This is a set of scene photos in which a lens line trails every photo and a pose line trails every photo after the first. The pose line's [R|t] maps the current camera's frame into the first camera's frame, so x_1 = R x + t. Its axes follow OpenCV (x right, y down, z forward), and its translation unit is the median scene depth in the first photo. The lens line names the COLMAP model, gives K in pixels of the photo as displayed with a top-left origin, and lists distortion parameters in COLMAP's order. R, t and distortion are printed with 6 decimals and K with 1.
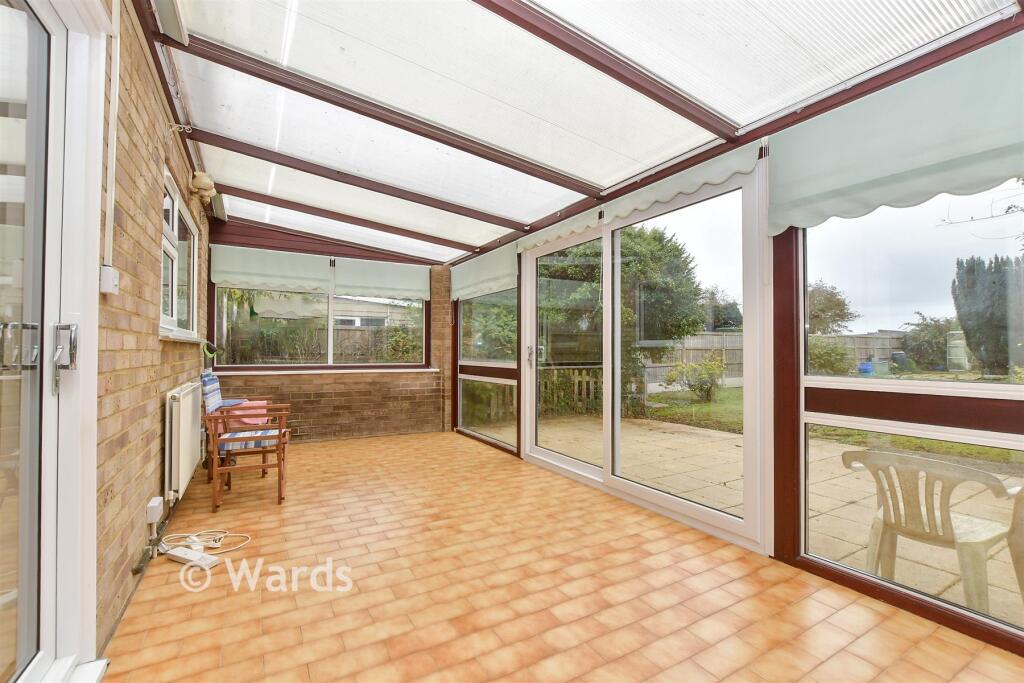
lens RADIAL K [[451.2, 0, 512.0], [0, 451.2, 342.6], [0, 0, 1]] dist [-0.000228, 0.000316]
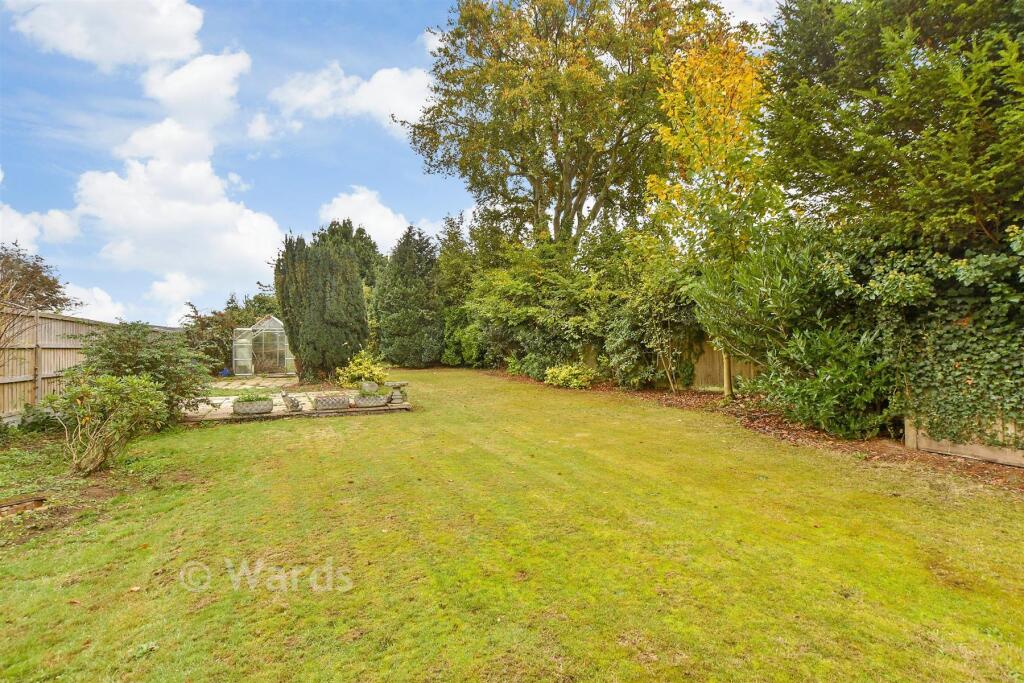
lens RADIAL K [[451.2, 0, 512.7], [0, 451.2, 346.6], [0, 0, 1]] dist [-0.000228, 0.000316]
pose [[0.097687, 0.002254, 0.995215, 0.166835], [-0.015005, 0.999887, -0.000792, 0.002529], [-0.995104, -0.014855, 0.097710, 0.357817]]
